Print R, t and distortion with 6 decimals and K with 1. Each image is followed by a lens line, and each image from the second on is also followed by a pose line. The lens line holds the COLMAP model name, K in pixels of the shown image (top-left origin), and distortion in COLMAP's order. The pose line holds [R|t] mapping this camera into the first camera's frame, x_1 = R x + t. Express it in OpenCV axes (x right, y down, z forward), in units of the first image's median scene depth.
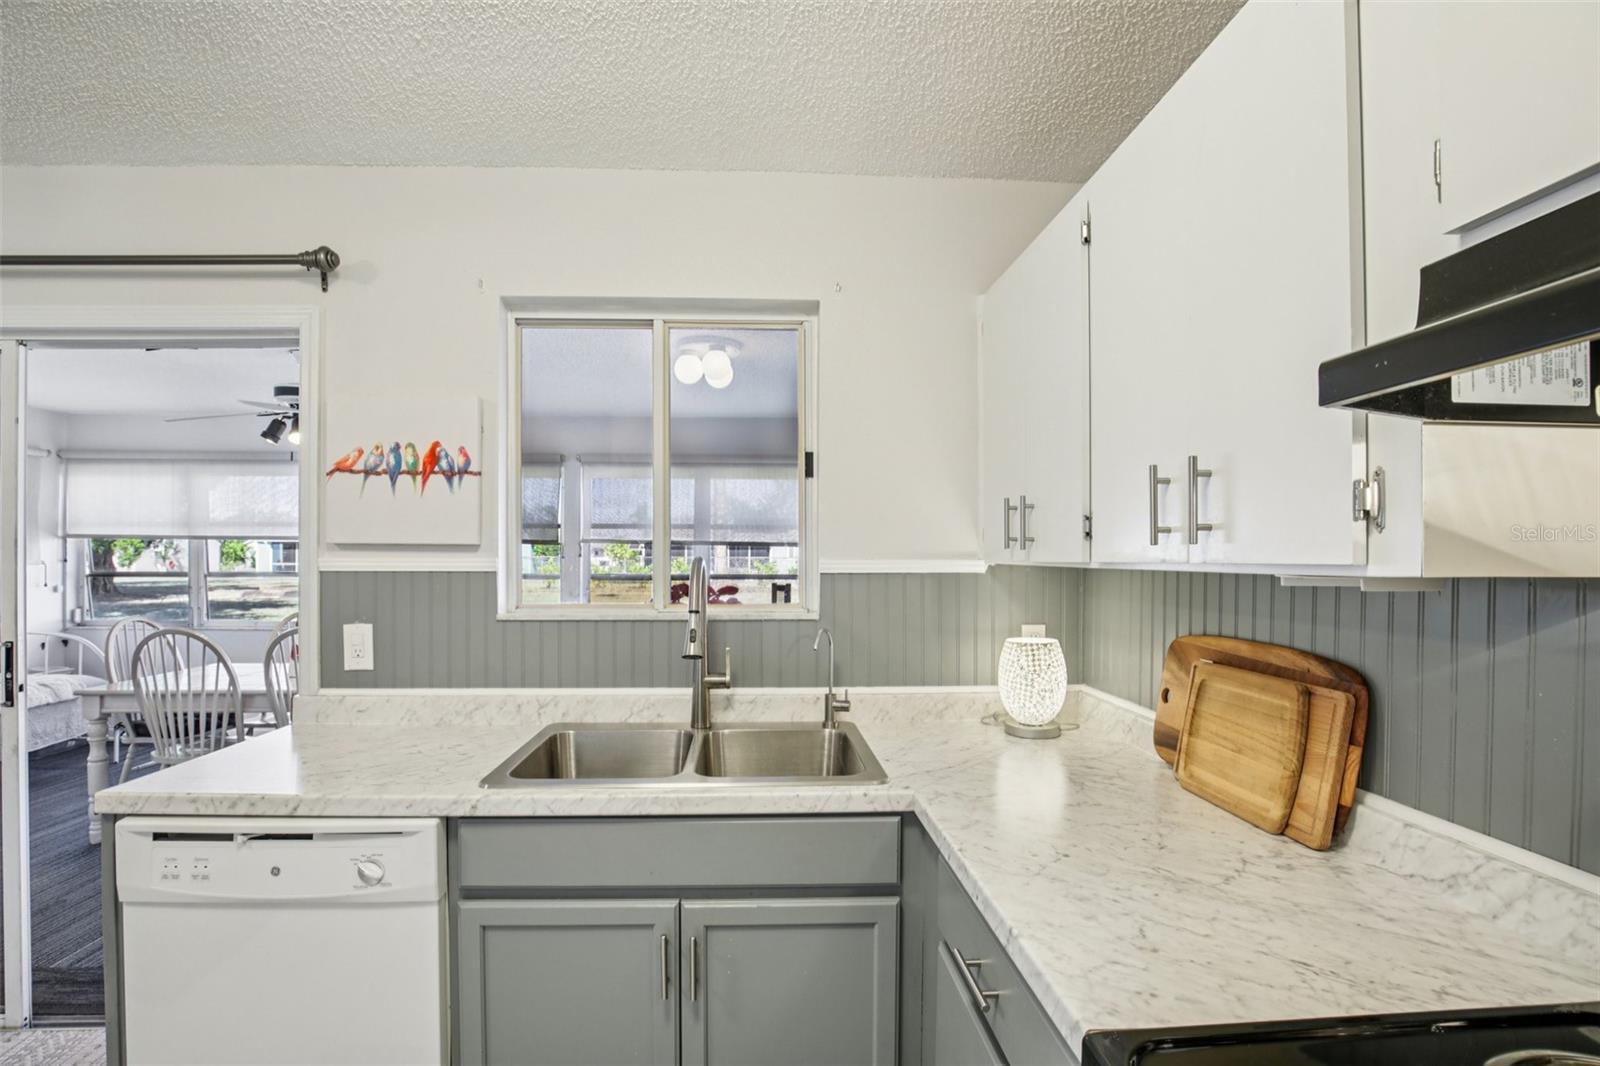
lens RADIAL K [[731.8, 0, 789.9], [0, 731.8, 558.1], [0, 0, 1]] dist [-0.032831, 0.004145]
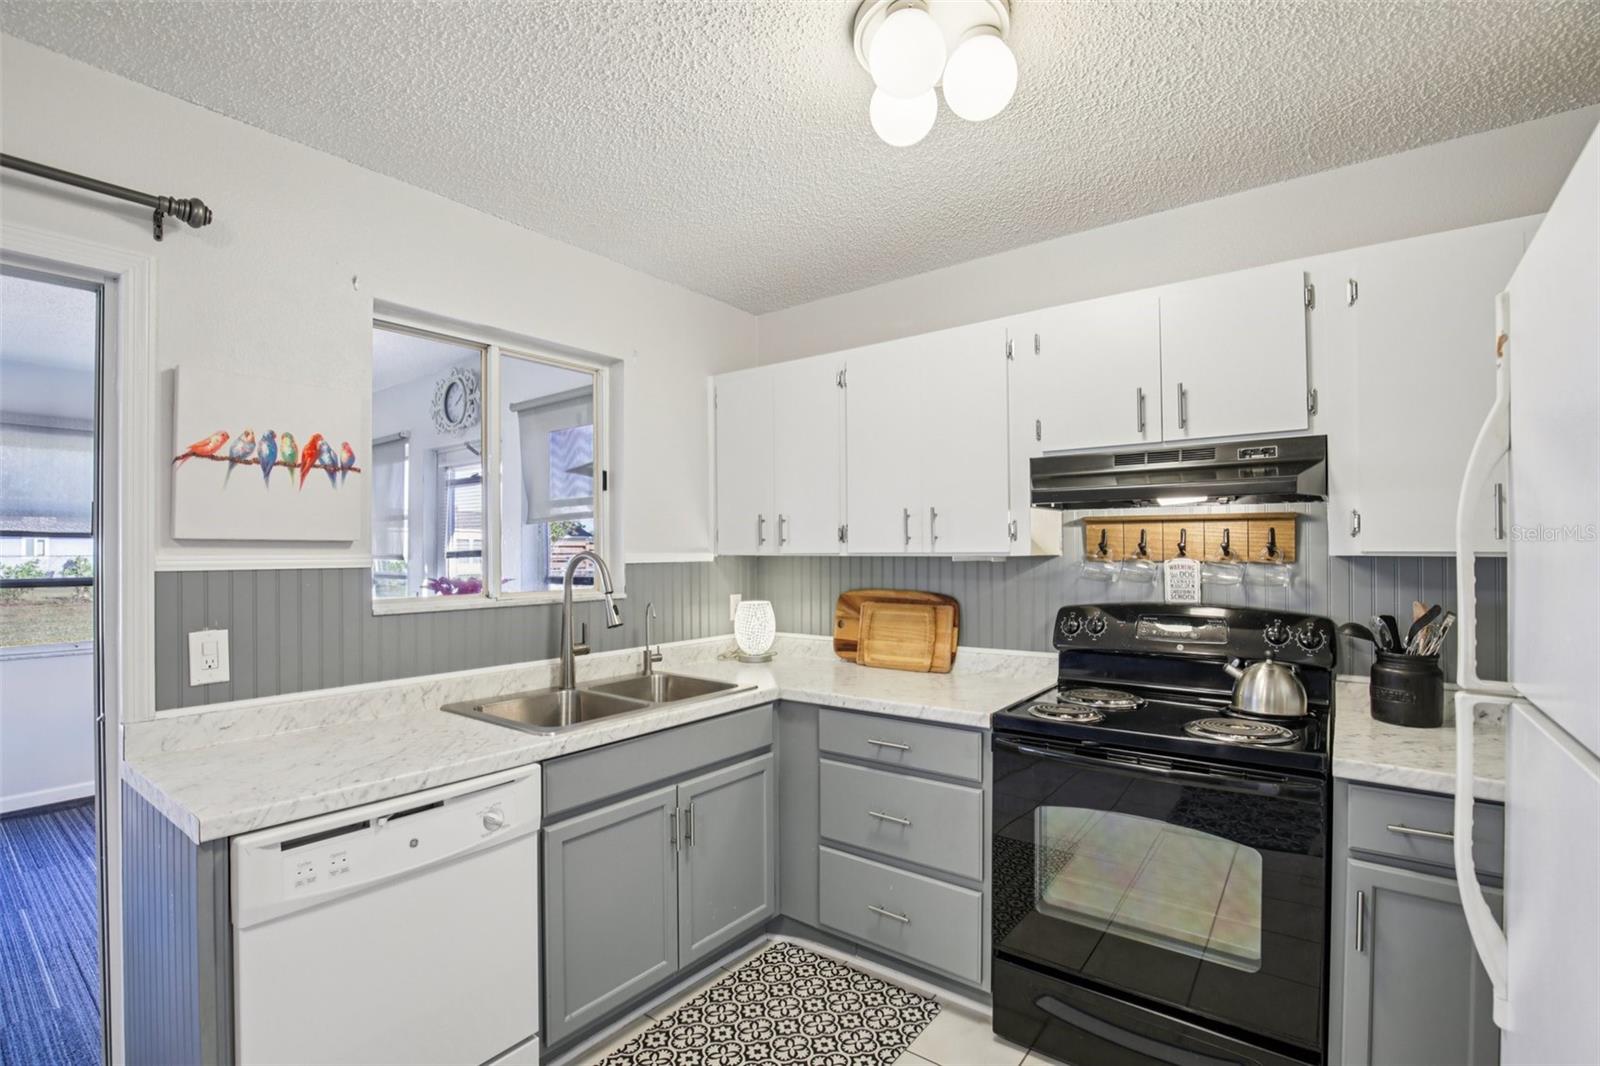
lens RADIAL K [[731.8, 0, 794.5], [0, 731.8, 541.5], [0, 0, 1]] dist [-0.032831, 0.004145]
pose [[0.647551, 0.003927, 0.762012, -0.810768], [0.007105, 0.999912, -0.011191, -0.002453], [-0.761989, 0.012661, 0.647466, -0.105959]]
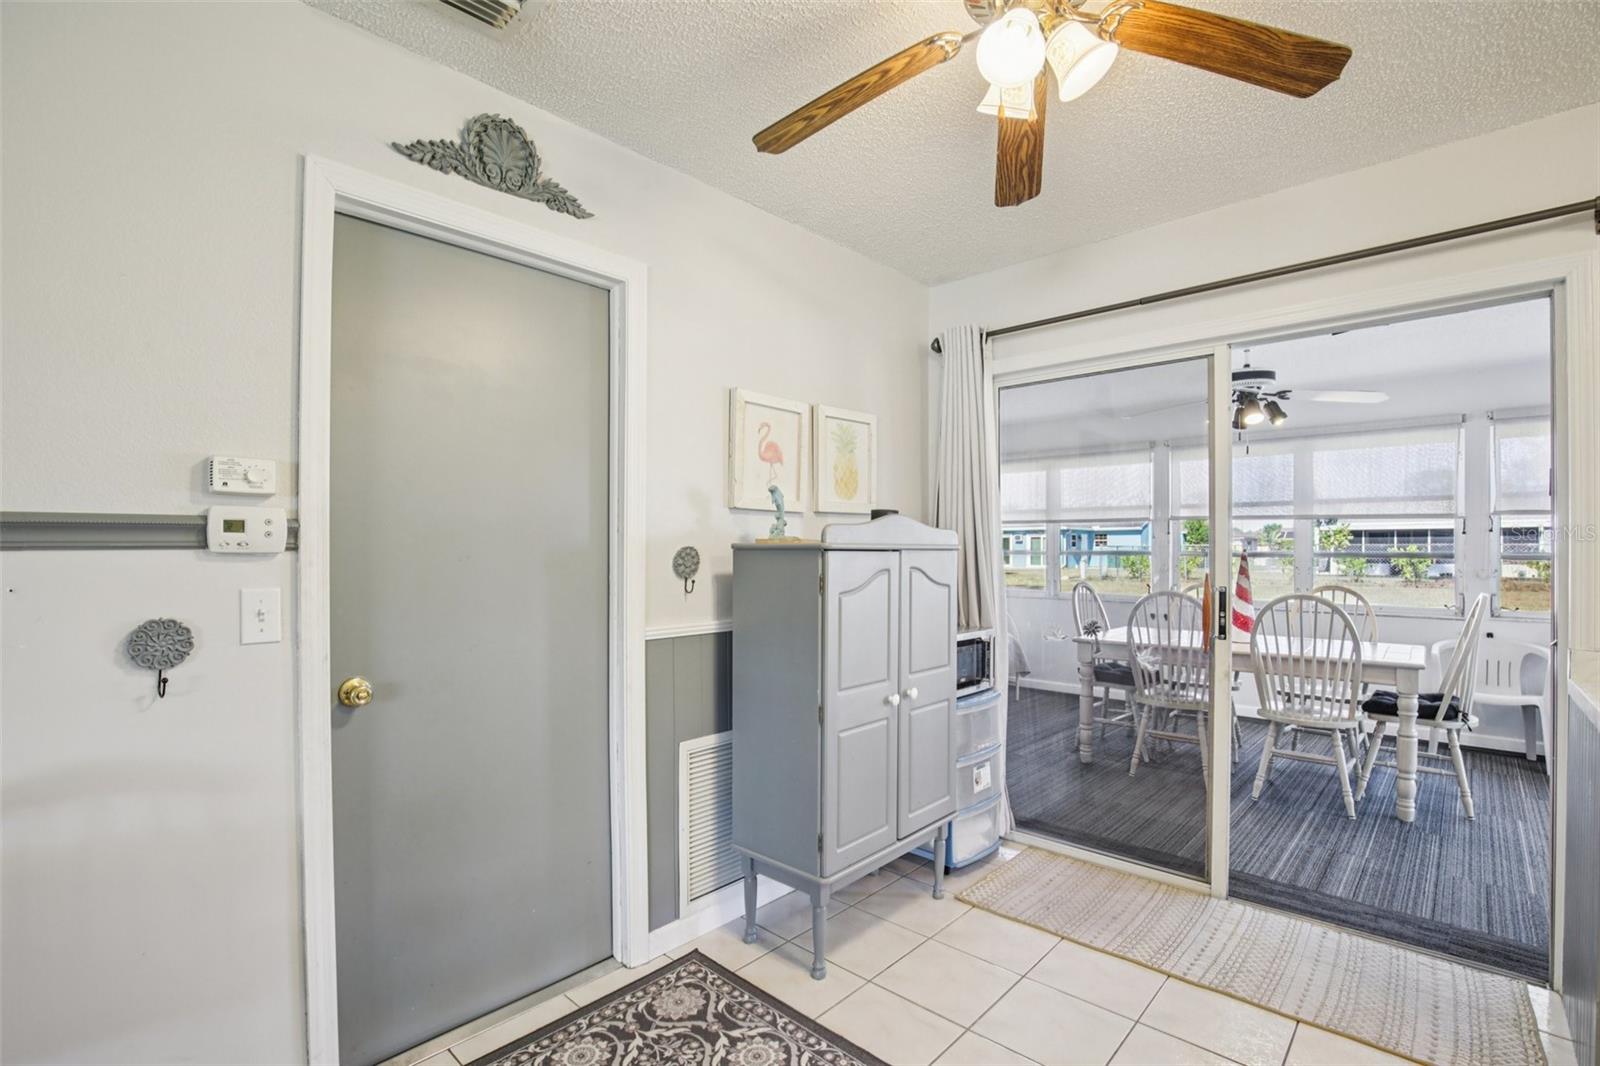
lens RADIAL K [[731.8, 0, 791.0], [0, 731.8, 537.9], [0, 0, 1]] dist [-0.032831, 0.004145]
pose [[0.697778, -0.014291, -0.716171, -0.756720], [0.004231, 0.999866, -0.015830, 0.031392], [0.716302, 0.008016, 0.697745, -0.347386]]
